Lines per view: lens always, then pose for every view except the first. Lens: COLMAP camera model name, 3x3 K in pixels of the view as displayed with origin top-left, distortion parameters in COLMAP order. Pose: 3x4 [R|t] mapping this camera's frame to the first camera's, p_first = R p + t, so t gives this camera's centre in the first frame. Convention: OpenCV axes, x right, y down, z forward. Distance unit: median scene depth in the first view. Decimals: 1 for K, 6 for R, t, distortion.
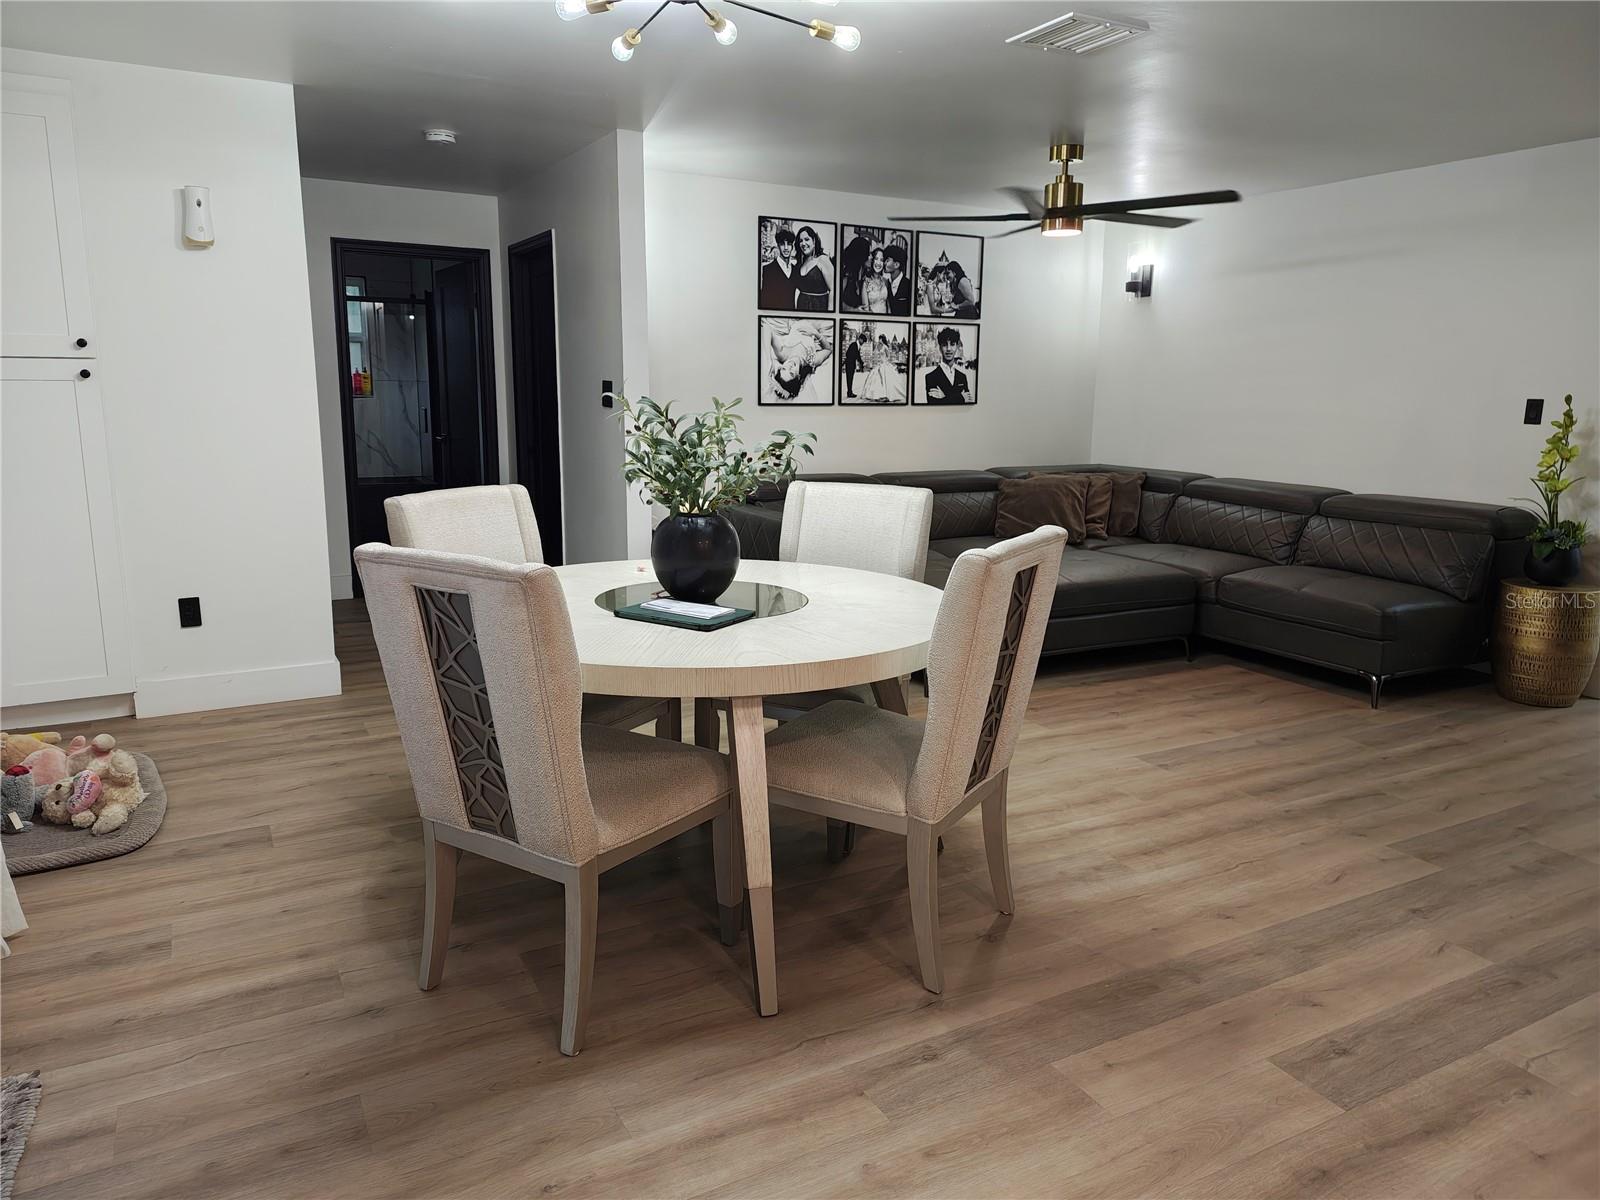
lens RADIAL K [[1072.7, 0, 800.0], [0, 1072.7, 600.0], [0, 0, 1]] dist [0.044594, -0.028742]
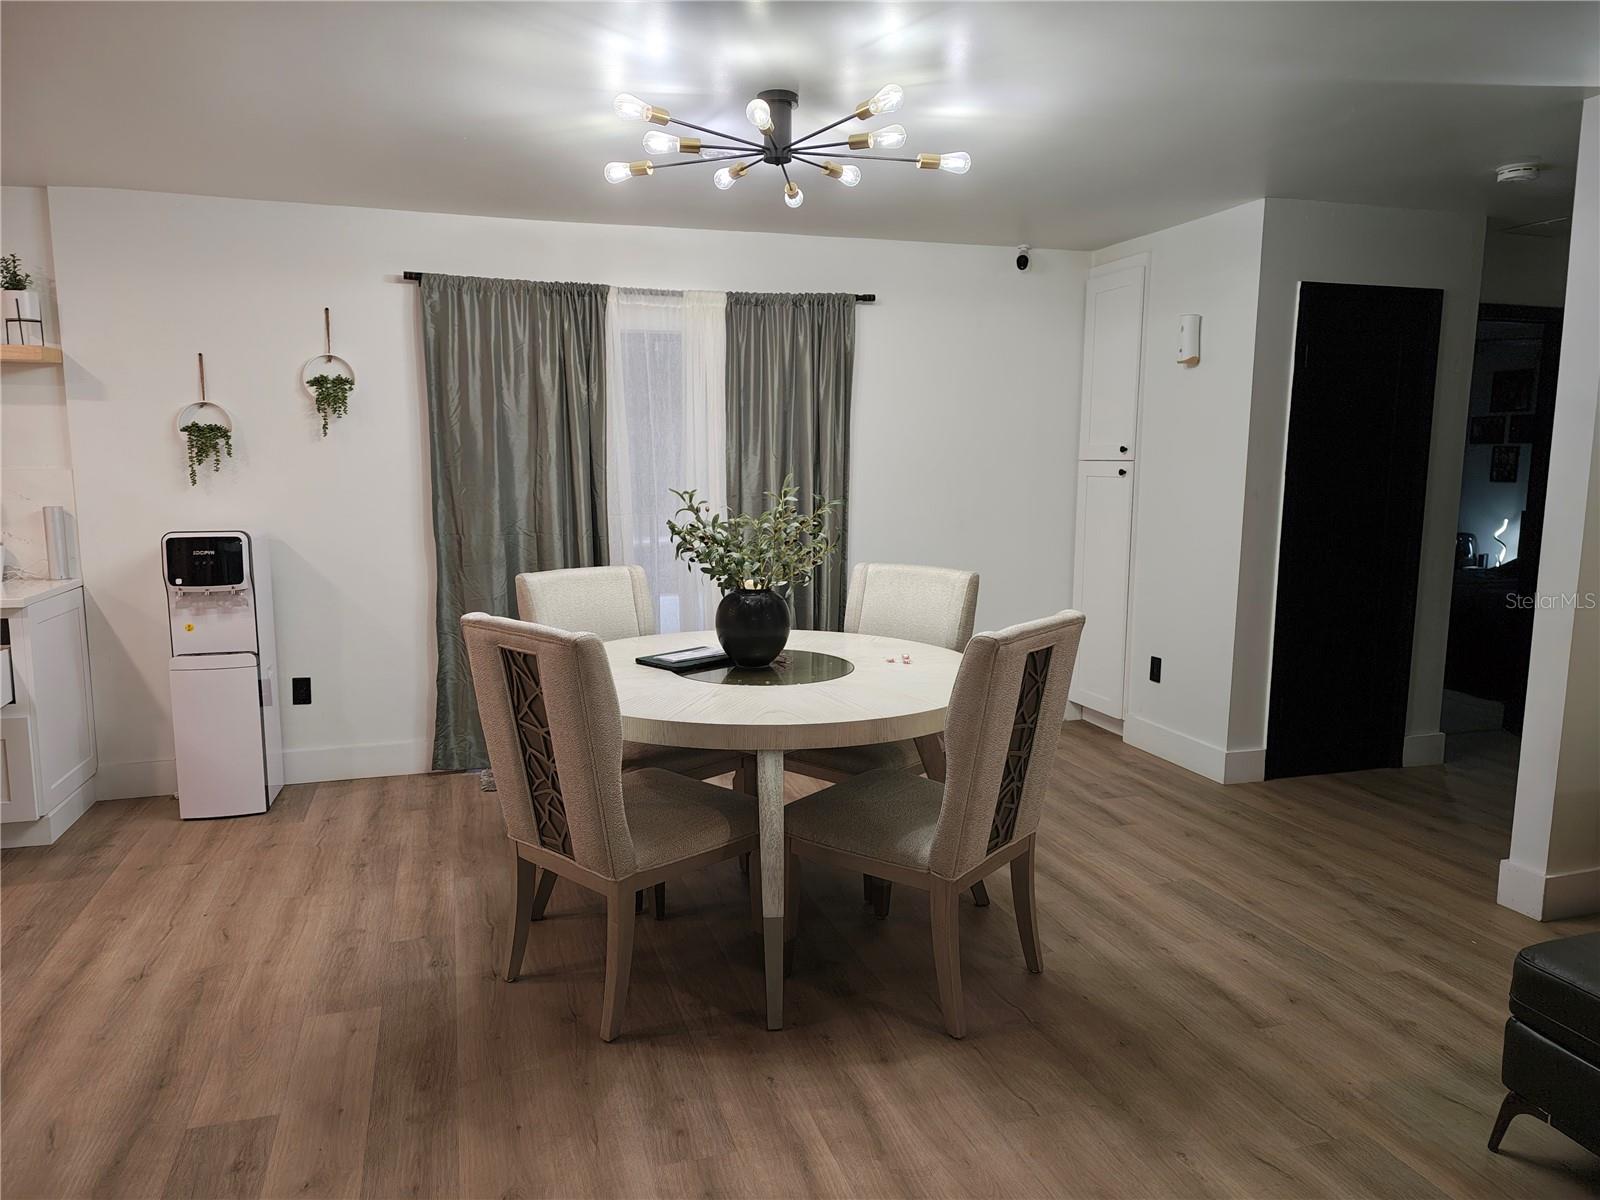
lens RADIAL K [[1092.3, 0, 791.1], [0, 1092.3, 620.5], [0, 0, 1]] dist [0.029484, -0.005428]
pose [[-0.200141, 0.134555, -0.970484, 0.478474], [-0.201056, 0.963805, 0.175092, -0.120132], [0.958916, 0.230165, -0.165844, 0.565044]]
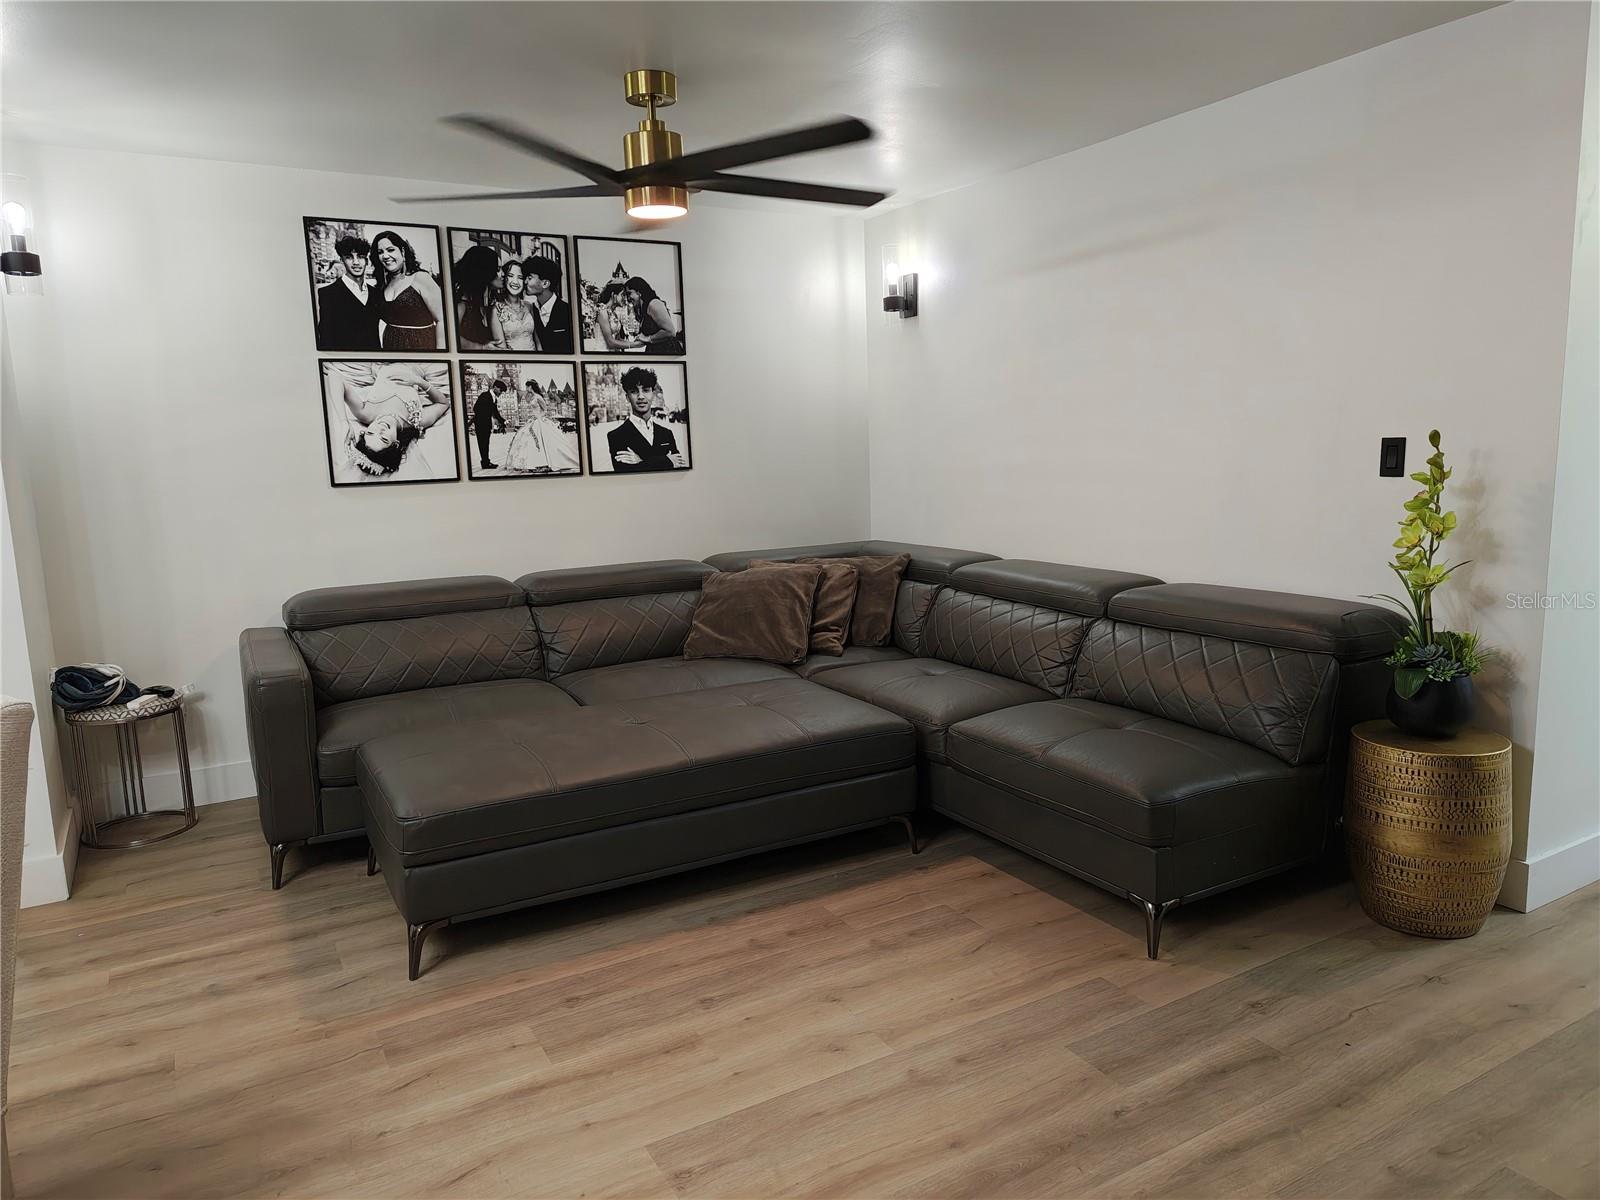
lens RADIAL K [[1092.3, 0, 791.1], [0, 1092.3, 620.5], [0, 0, 1]] dist [0.029484, -0.005428]
pose [[0.998820, -0.045968, 0.015647, 0.247178], [0.046447, 0.998415, -0.031781, -0.058936], [-0.014162, 0.032470, 0.999372, 0.290050]]
